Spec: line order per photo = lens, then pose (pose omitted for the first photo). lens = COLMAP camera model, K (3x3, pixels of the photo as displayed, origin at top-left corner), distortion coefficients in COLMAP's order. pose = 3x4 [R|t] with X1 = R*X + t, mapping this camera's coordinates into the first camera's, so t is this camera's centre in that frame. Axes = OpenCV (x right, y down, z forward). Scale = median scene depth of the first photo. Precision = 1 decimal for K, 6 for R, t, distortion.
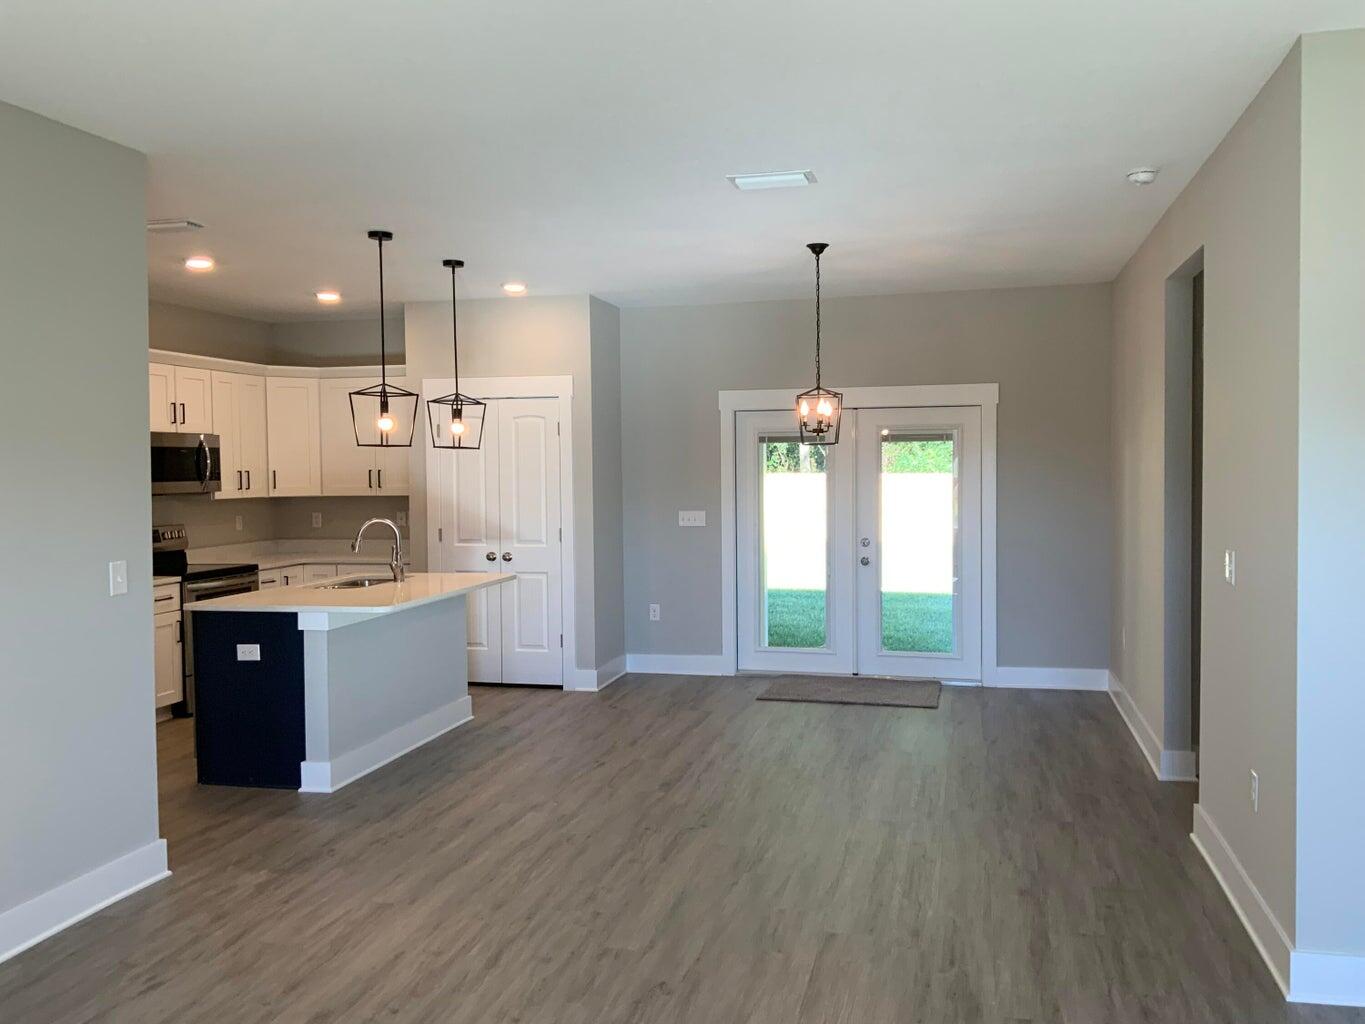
lens RADIAL K [[1125.5, 0, 682.5], [0, 1125.5, 512.0], [0, 0, 1]] dist [0.133694, -0.275972]
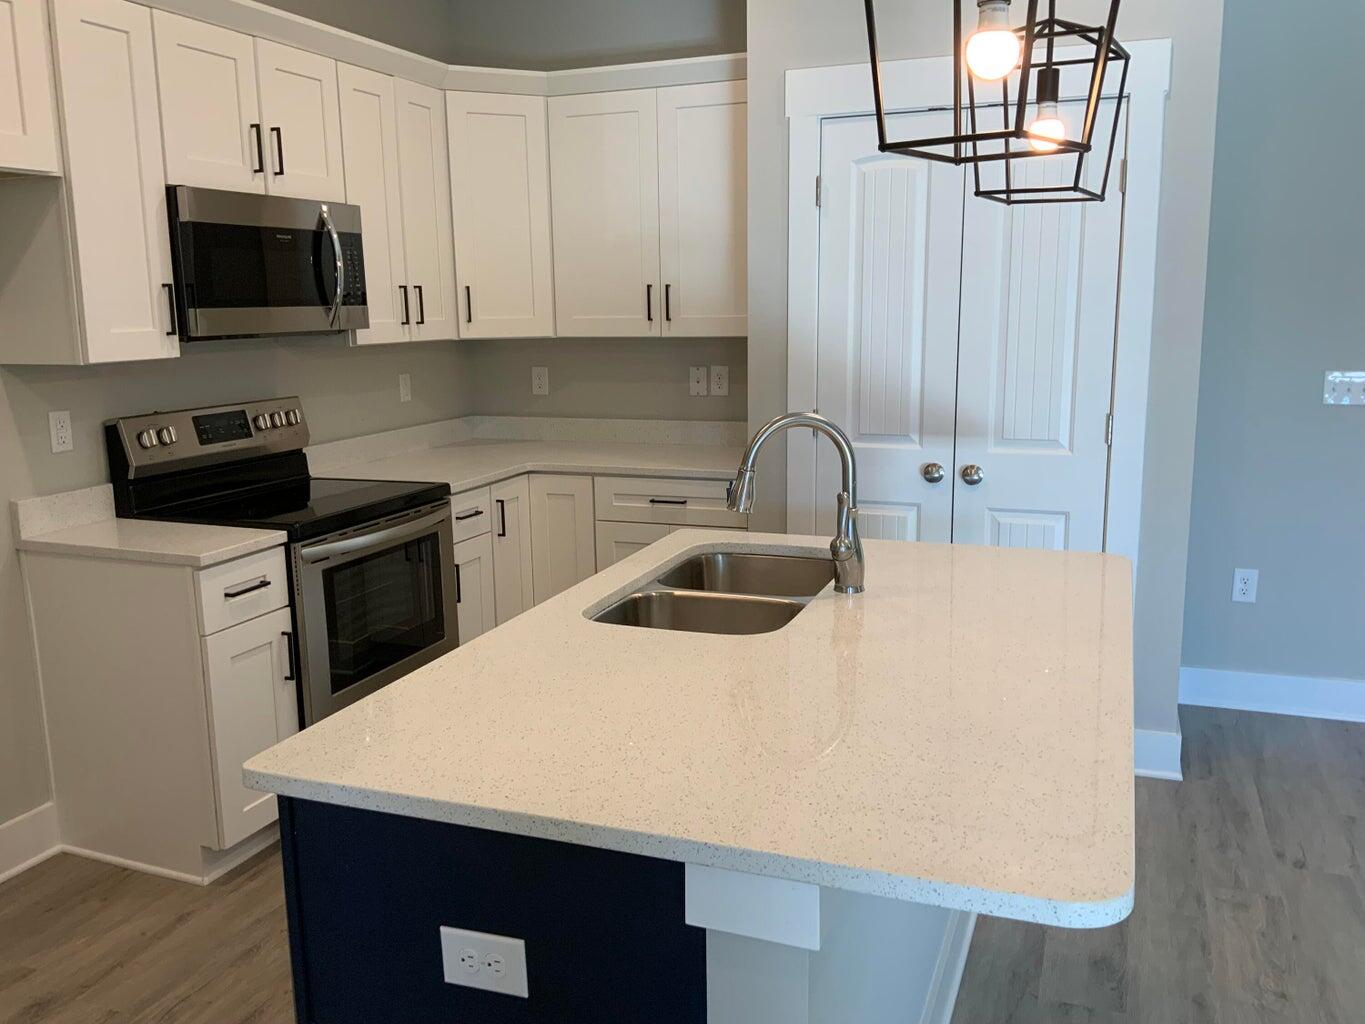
lens RADIAL K [[1125.5, 0, 682.5], [0, 1125.5, 512.0], [0, 0, 1]] dist [0.133694, -0.275972]
pose [[0.992493, 0.019456, -0.120744, -0.216255], [-0.001325, 0.988919, 0.148451, -0.013052], [0.122294, -0.147176, 0.981521, 0.541121]]
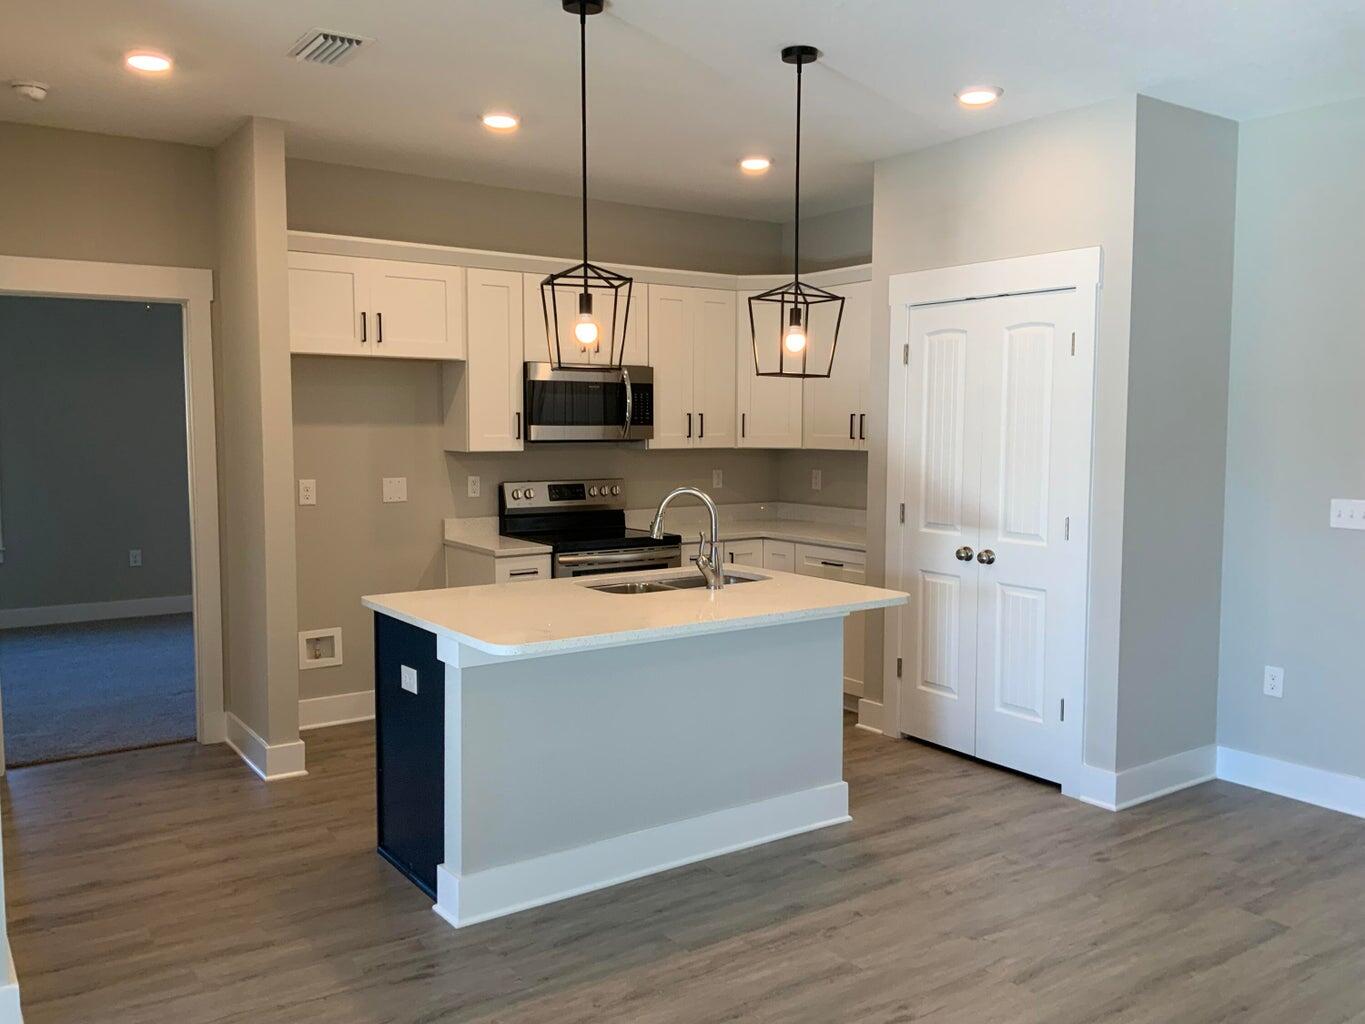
lens RADIAL K [[1125.5, 0, 682.5], [0, 1125.5, 512.0], [0, 0, 1]] dist [0.133694, -0.275972]
pose [[0.755078, 0.069208, -0.651972, 0.122163], [-0.038625, 0.997382, 0.061140, -0.016302], [0.654496, -0.020983, 0.755774, 0.426242]]
